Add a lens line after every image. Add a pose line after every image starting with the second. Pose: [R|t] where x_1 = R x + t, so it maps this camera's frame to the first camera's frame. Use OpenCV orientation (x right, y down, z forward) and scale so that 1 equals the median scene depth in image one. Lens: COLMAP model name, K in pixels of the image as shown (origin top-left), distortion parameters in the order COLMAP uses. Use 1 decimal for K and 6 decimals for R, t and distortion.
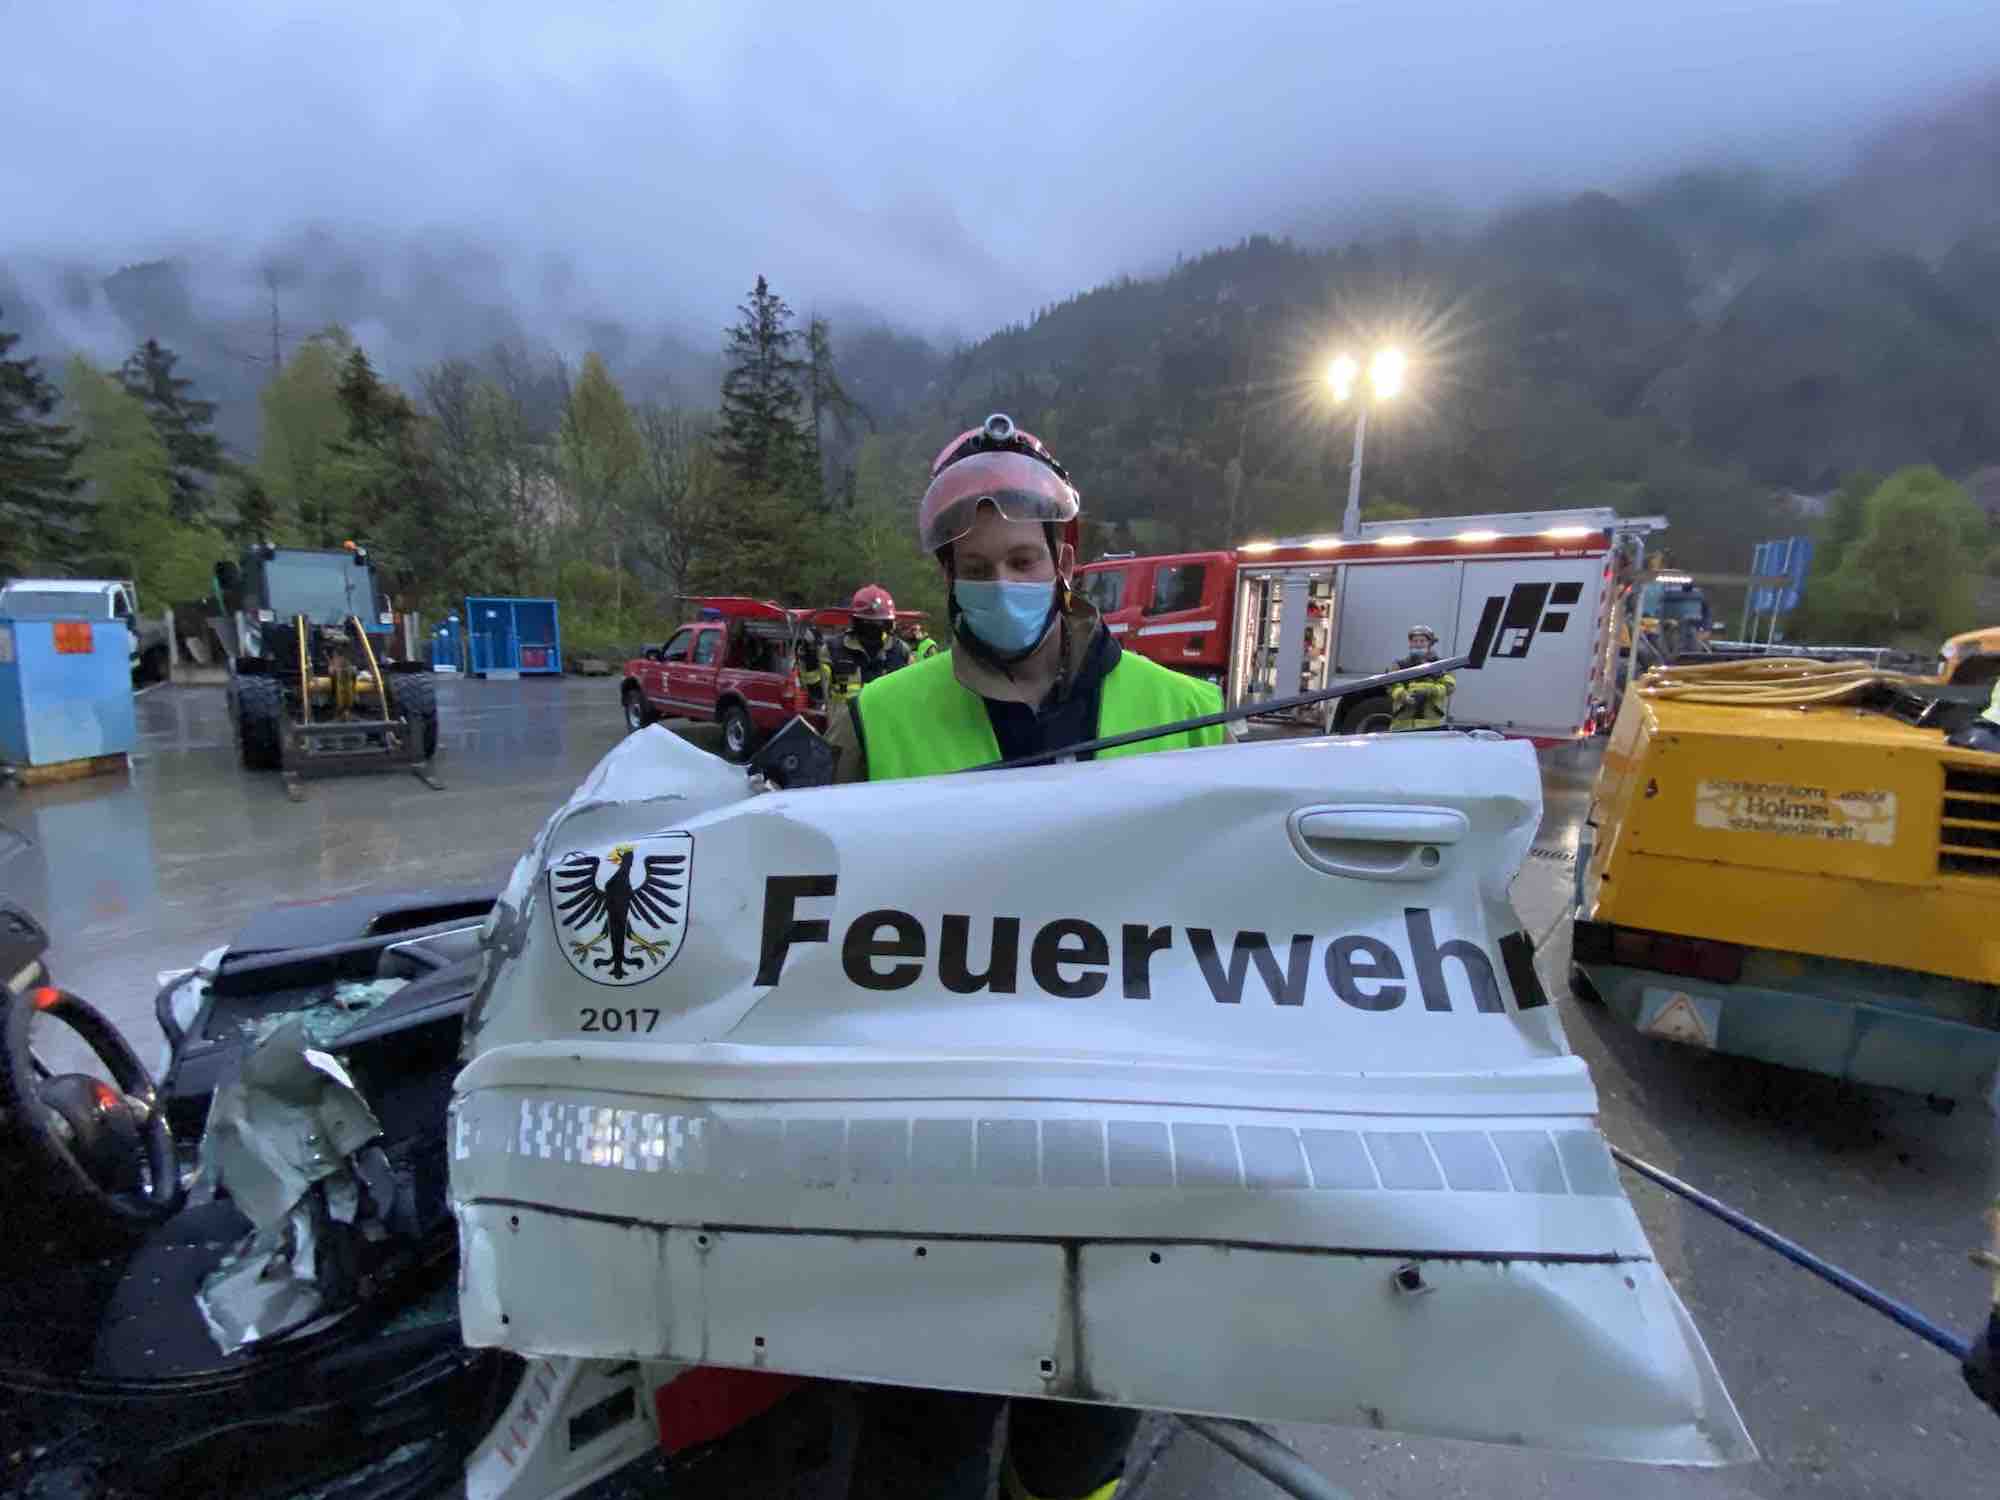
lens RADIAL K [[823.7, 0, 1000.0], [0, 823.7, 763.7], [0, 0, 1]] dist [0.033266, -0.025982]
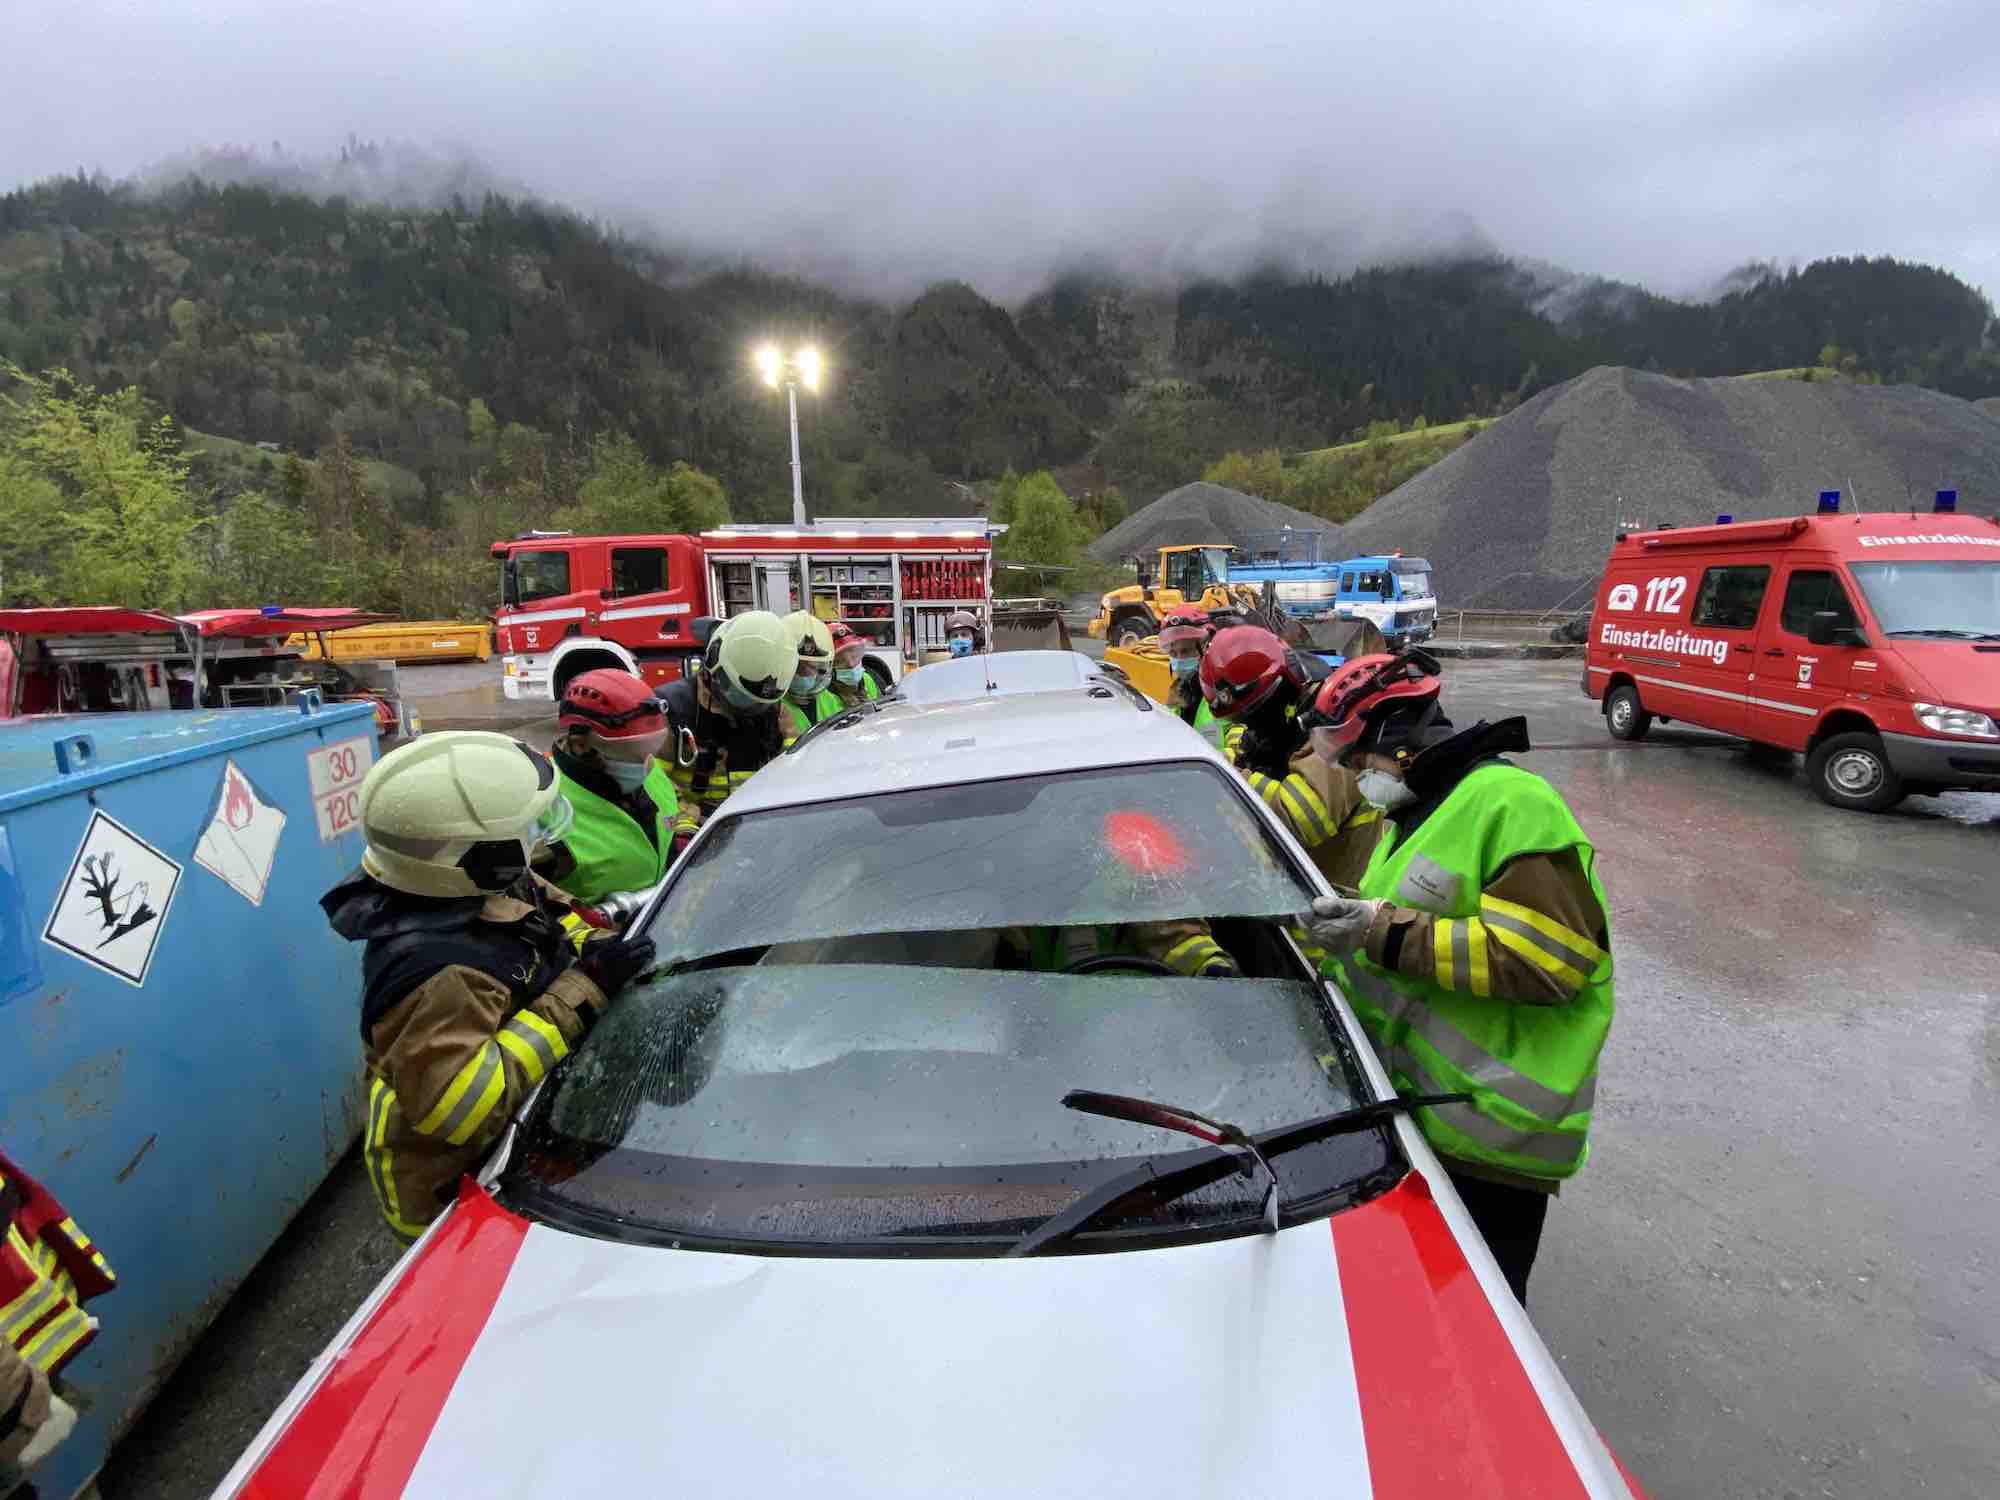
lens RADIAL K [[823.7, 0, 1000.0], [0, 823.7, 763.7], [0, 0, 1]] dist [0.033266, -0.025982]
pose [[0.700027, -0.173679, 0.692675, -0.211614], [0.142130, 0.984454, 0.103200, -0.027571], [-0.699830, 0.026207, 0.713829, -0.004815]]
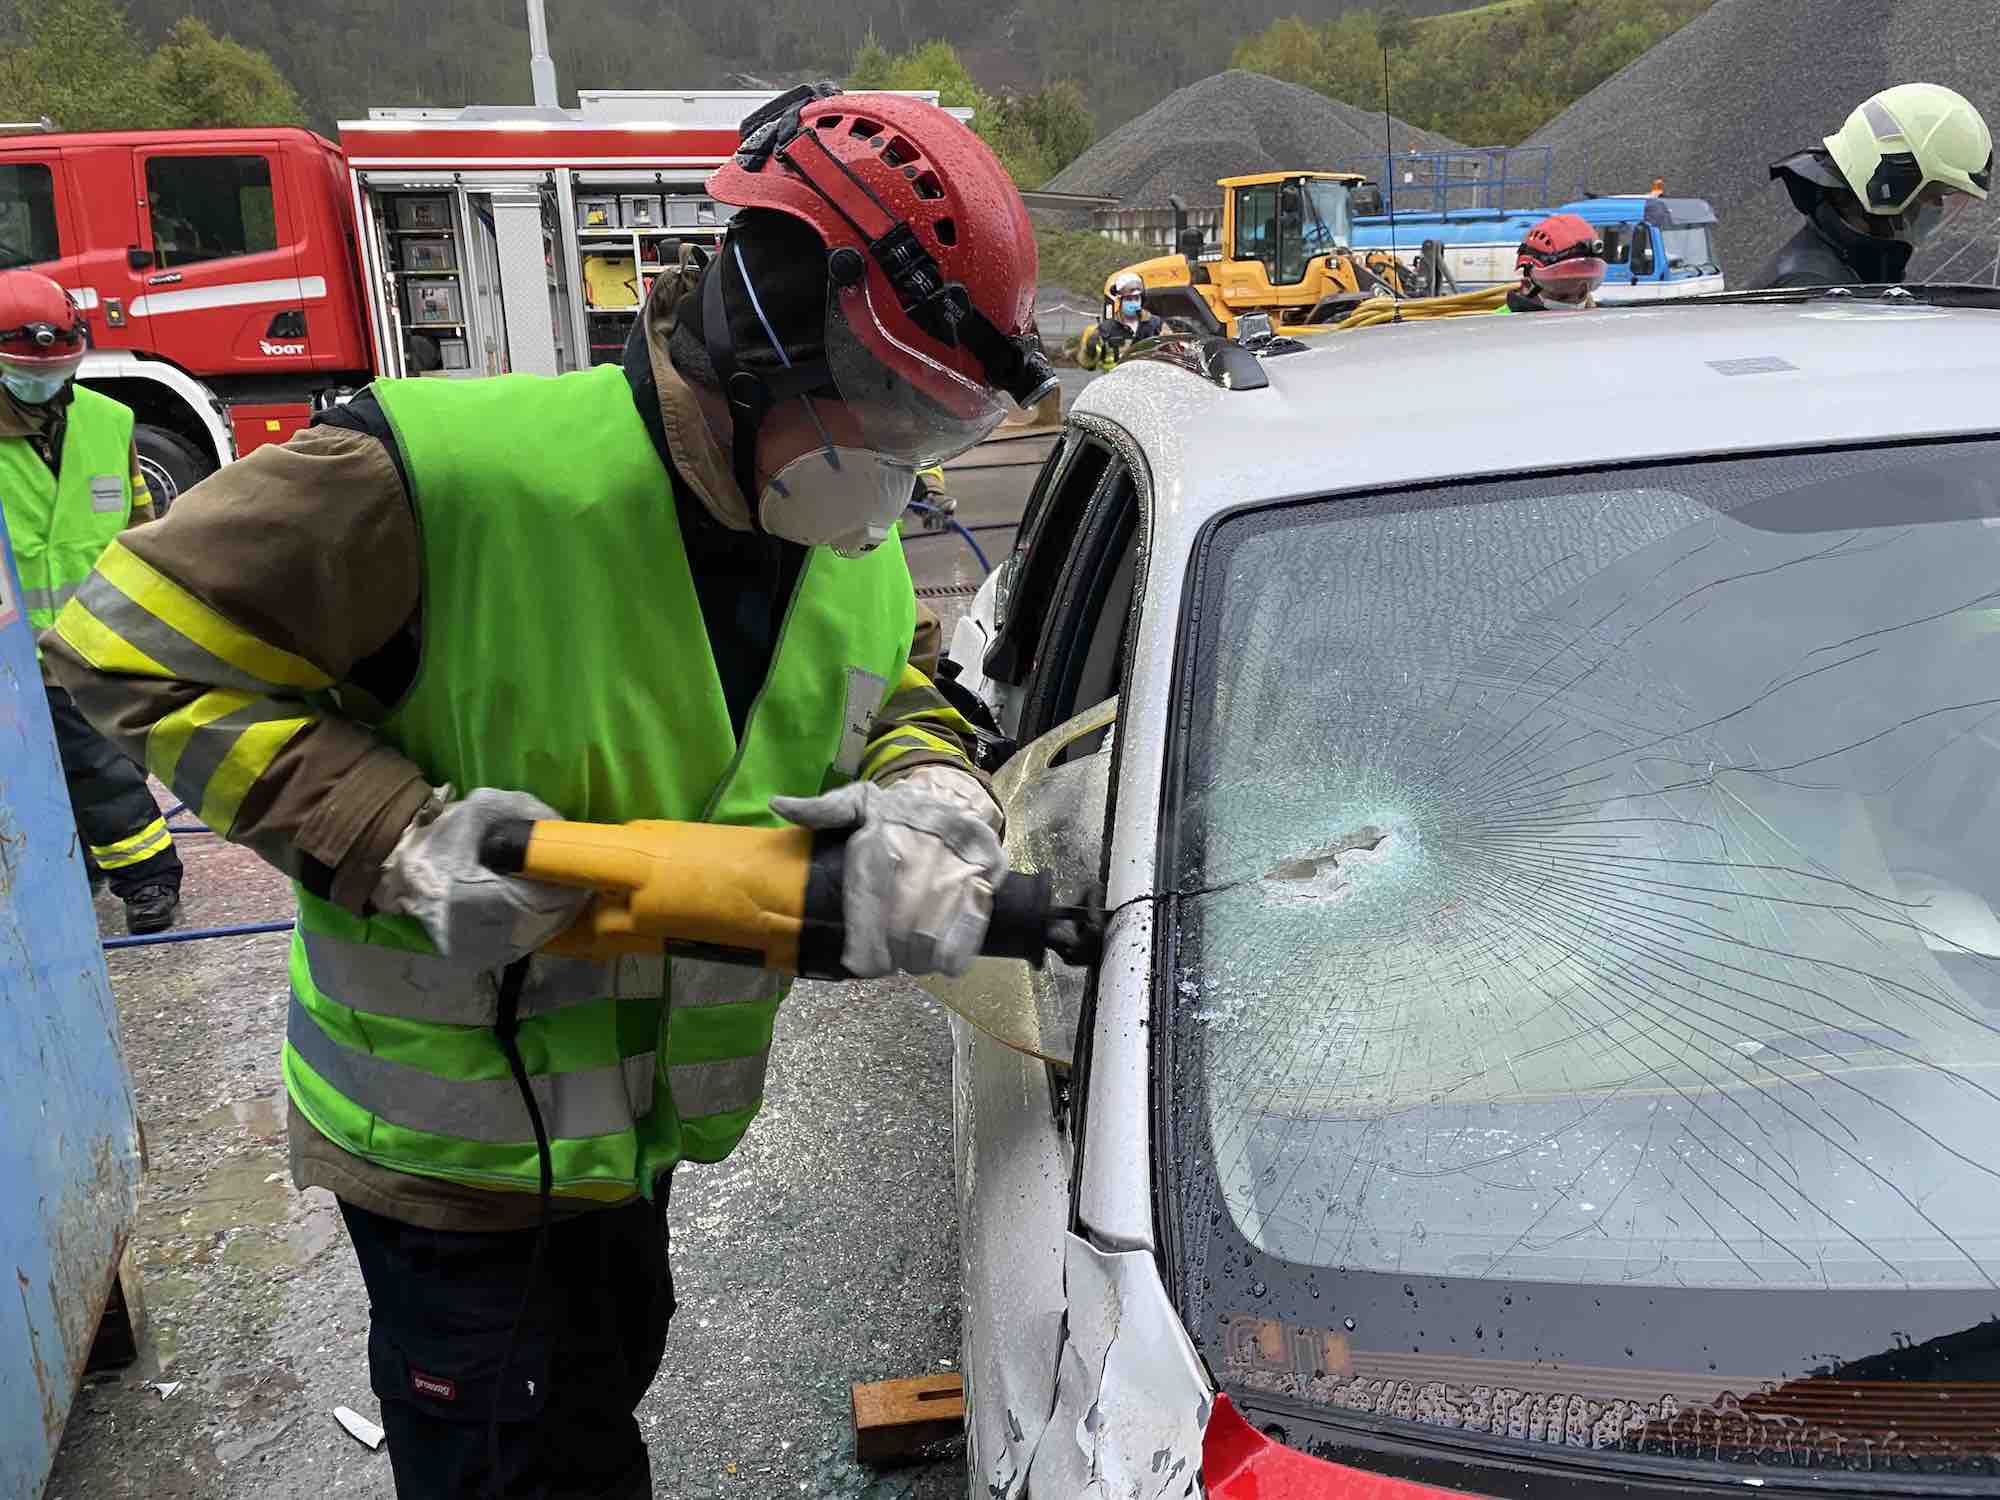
lens RADIAL K [[1553.7, 0, 1024.7], [0, 1553.7, 751.6], [0, 0, 1]] dist [0.020303, 0.004063]
pose [[0.615671, -0.255582, 0.745404, -0.239935], [0.163450, 0.966787, 0.196486, -0.014791], [-0.770866, 0.000865, 0.636997, 0.085736]]
